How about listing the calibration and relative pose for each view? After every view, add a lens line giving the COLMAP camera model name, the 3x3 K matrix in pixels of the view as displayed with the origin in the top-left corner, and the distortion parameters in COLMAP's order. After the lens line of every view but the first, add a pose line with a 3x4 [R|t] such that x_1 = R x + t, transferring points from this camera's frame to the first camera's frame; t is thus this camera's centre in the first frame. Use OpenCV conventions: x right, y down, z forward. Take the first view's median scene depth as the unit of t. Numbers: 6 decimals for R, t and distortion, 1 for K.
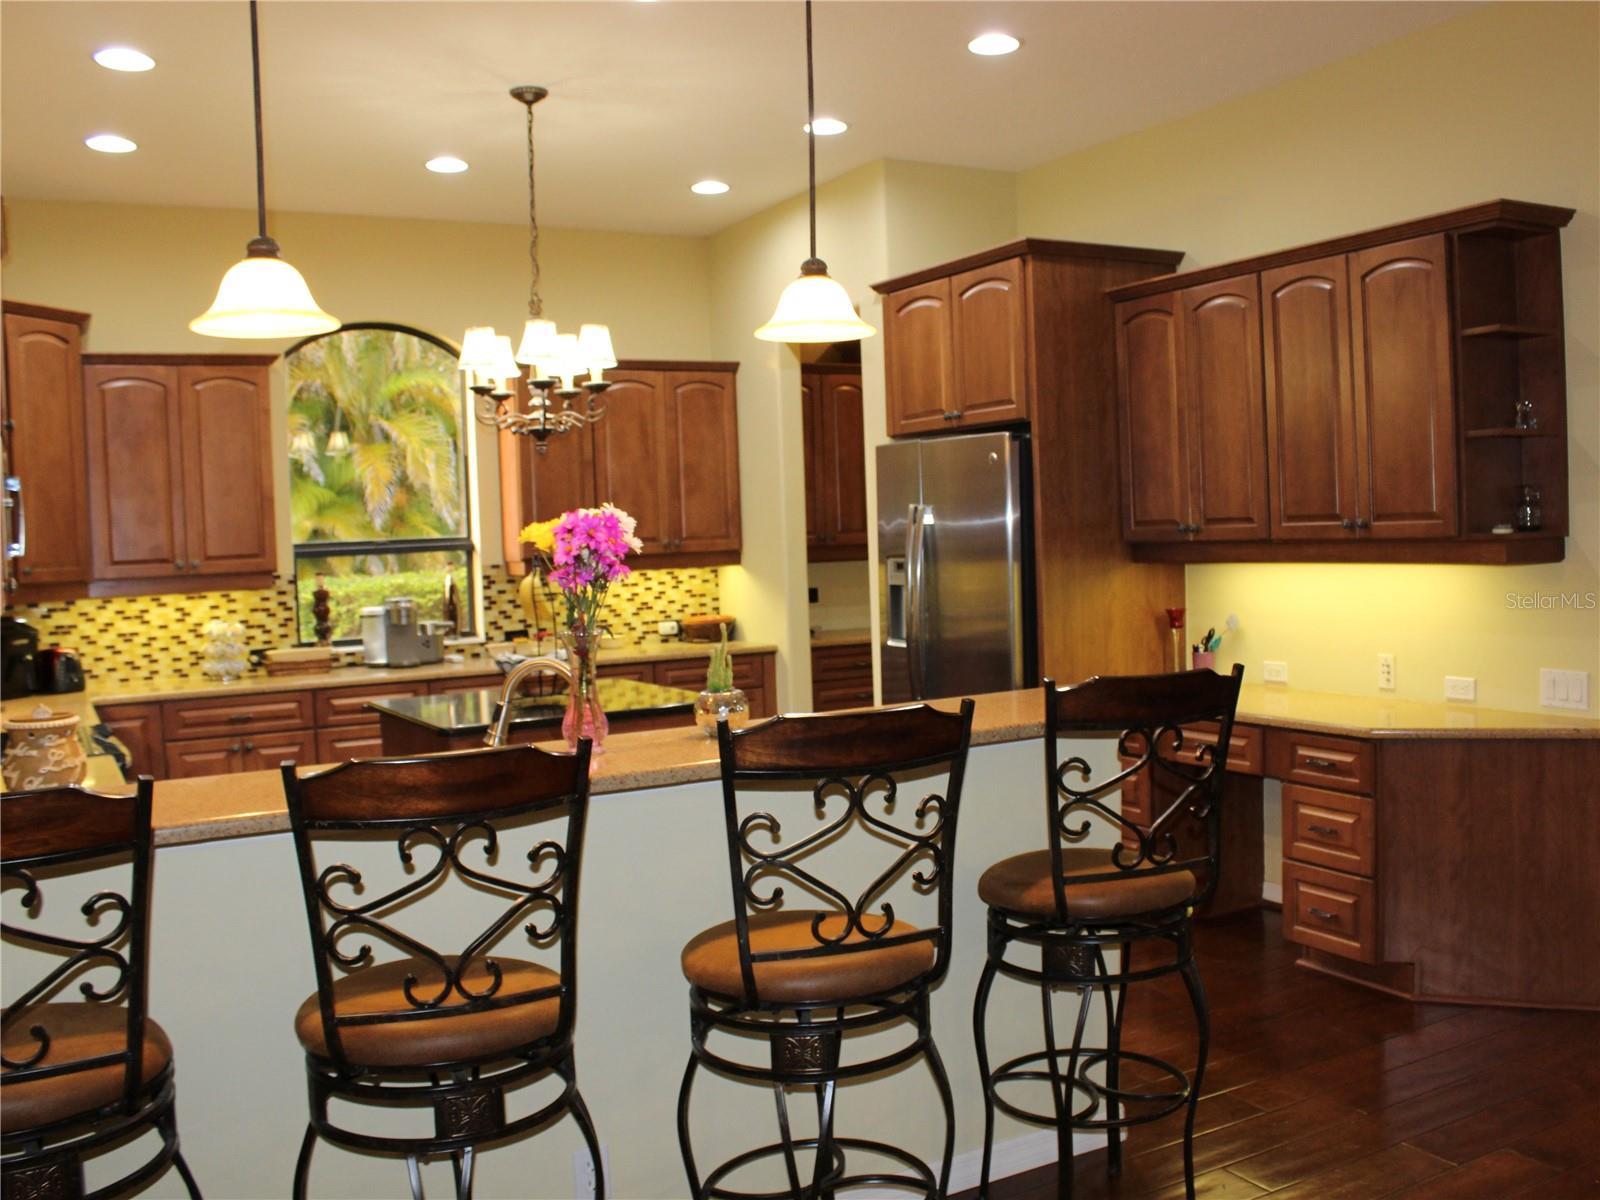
lens RADIAL K [[1494.8, 0, 808.5], [0, 1494.8, 593.2], [0, 0, 1]] dist [-0.131675, 0.000000]
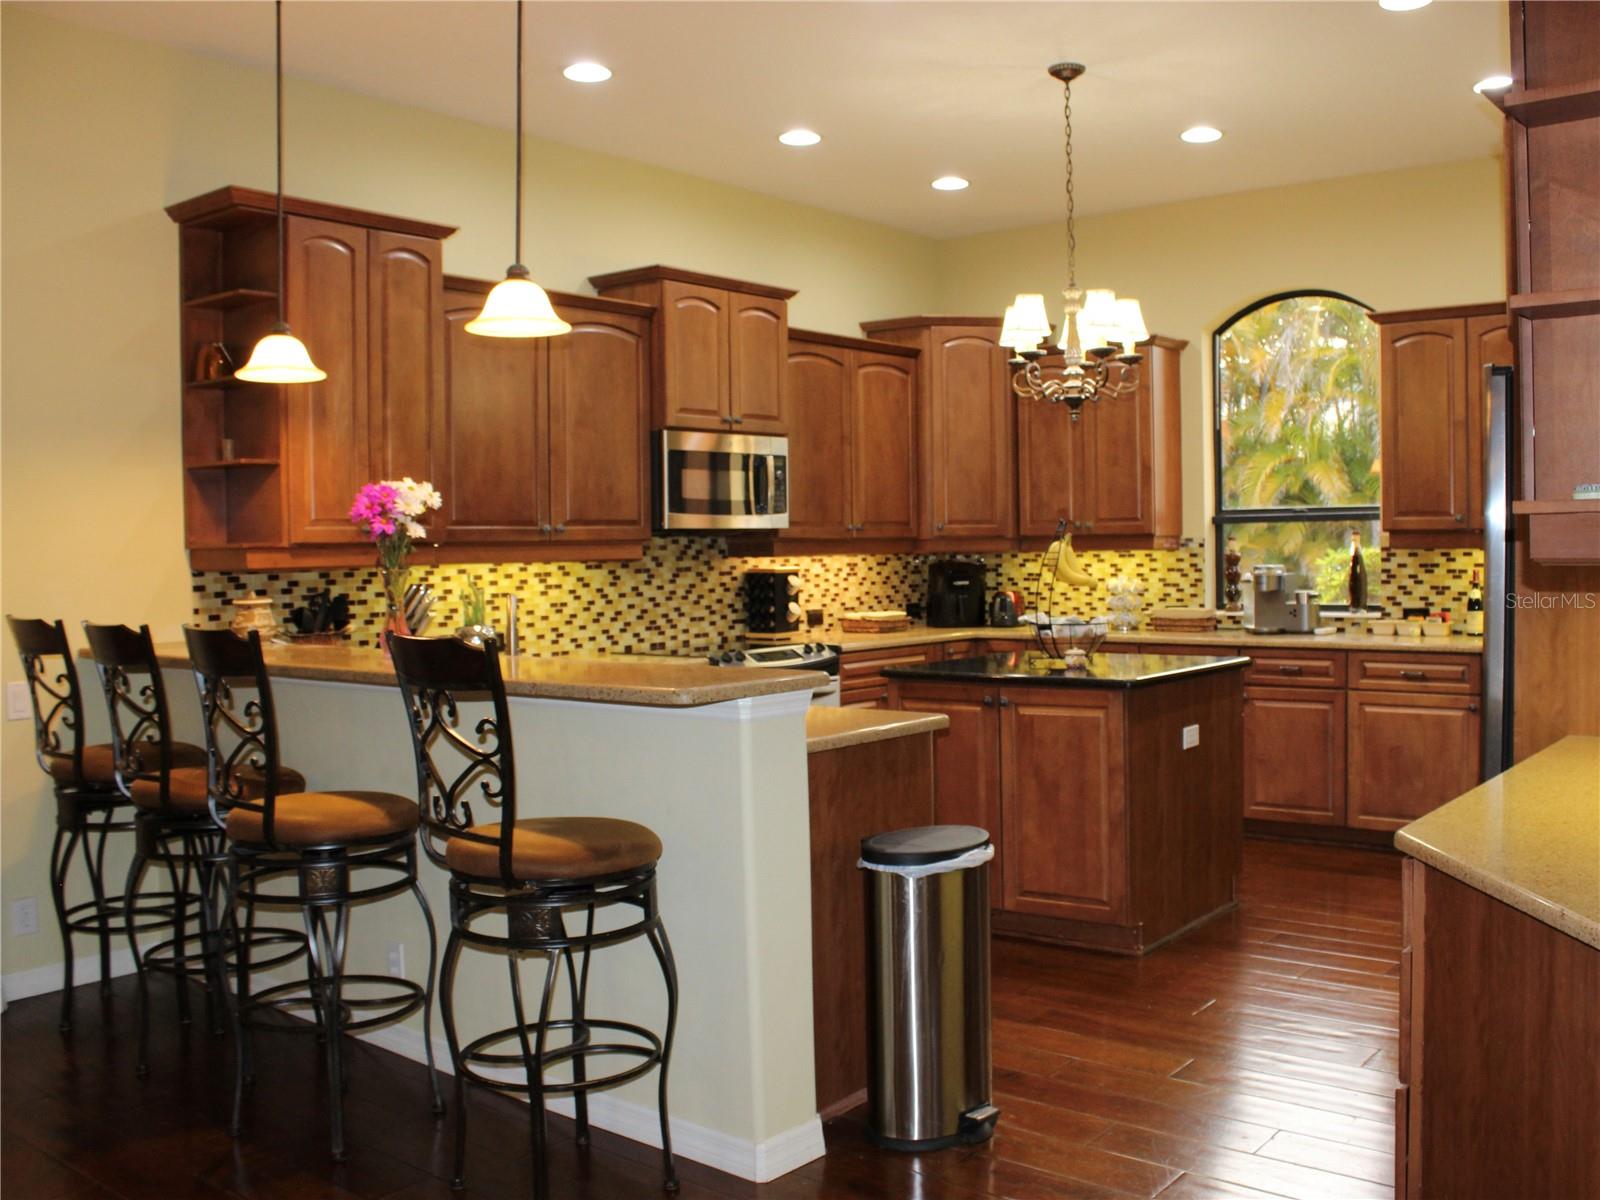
lens RADIAL K [[1494.8, 0, 809.7], [0, 1494.8, 601.7], [0, 0, 1]] dist [-0.131675, 0.000000]
pose [[0.384263, 0.066841, -0.920801, 0.545921], [-0.042535, 0.997598, 0.054665, -0.013811], [0.922243, 0.018160, 0.386183, 0.342628]]
